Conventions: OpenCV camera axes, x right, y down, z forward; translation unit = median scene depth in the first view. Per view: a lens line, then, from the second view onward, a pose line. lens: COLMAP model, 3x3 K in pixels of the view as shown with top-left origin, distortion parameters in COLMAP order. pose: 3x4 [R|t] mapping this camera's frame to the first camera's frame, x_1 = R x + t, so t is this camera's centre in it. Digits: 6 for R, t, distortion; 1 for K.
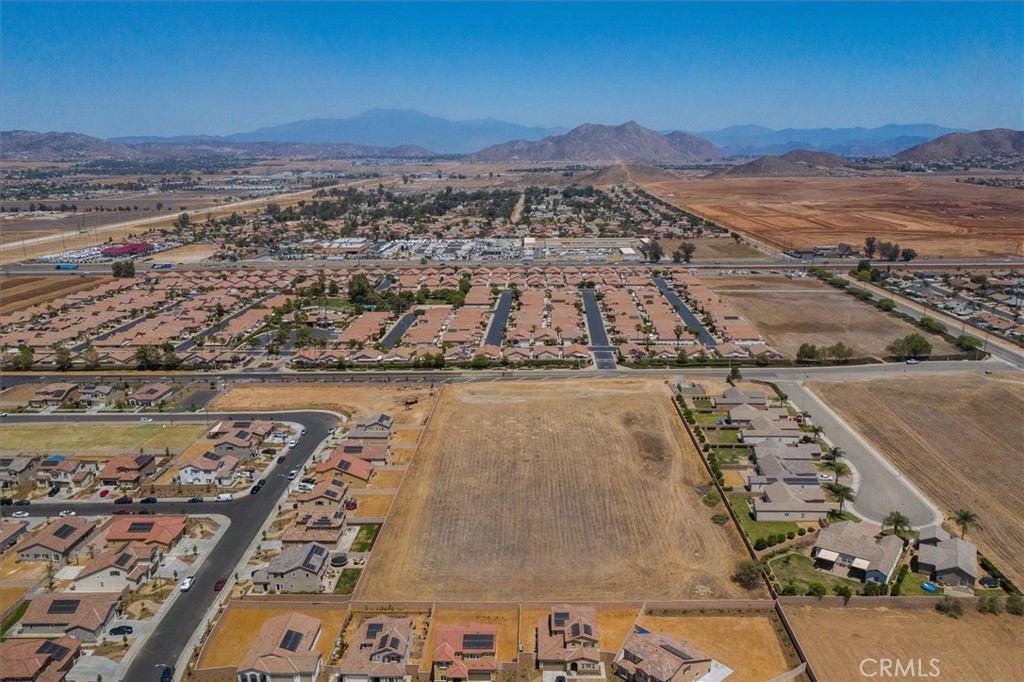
lens RADIAL K [[801.4, 0, 513.2], [0, 801.4, 338.9], [0, 0, 1]] dist [-0.012354, -0.000282]
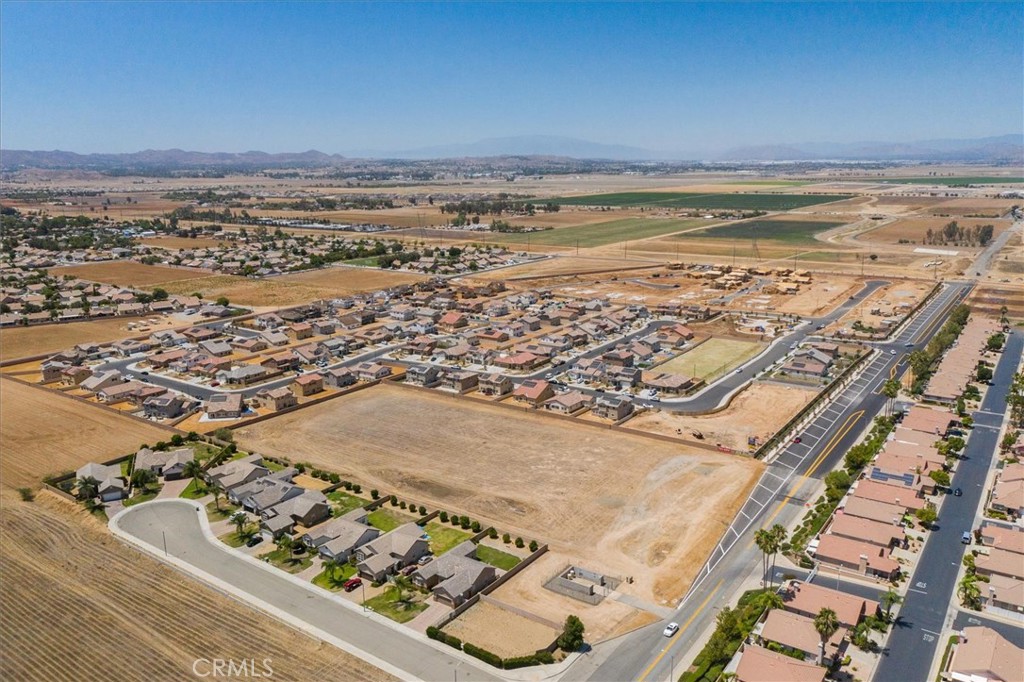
lens RADIAL K [[801.4, 0, 513.2], [0, 801.4, 338.9], [0, 0, 1]] dist [-0.012354, -0.000282]
pose [[-0.546398, 0.199653, -0.813381, 0.648859], [-0.174069, 0.922893, 0.343467, -0.273145], [0.819237, 0.329253, -0.469513, 1.137640]]
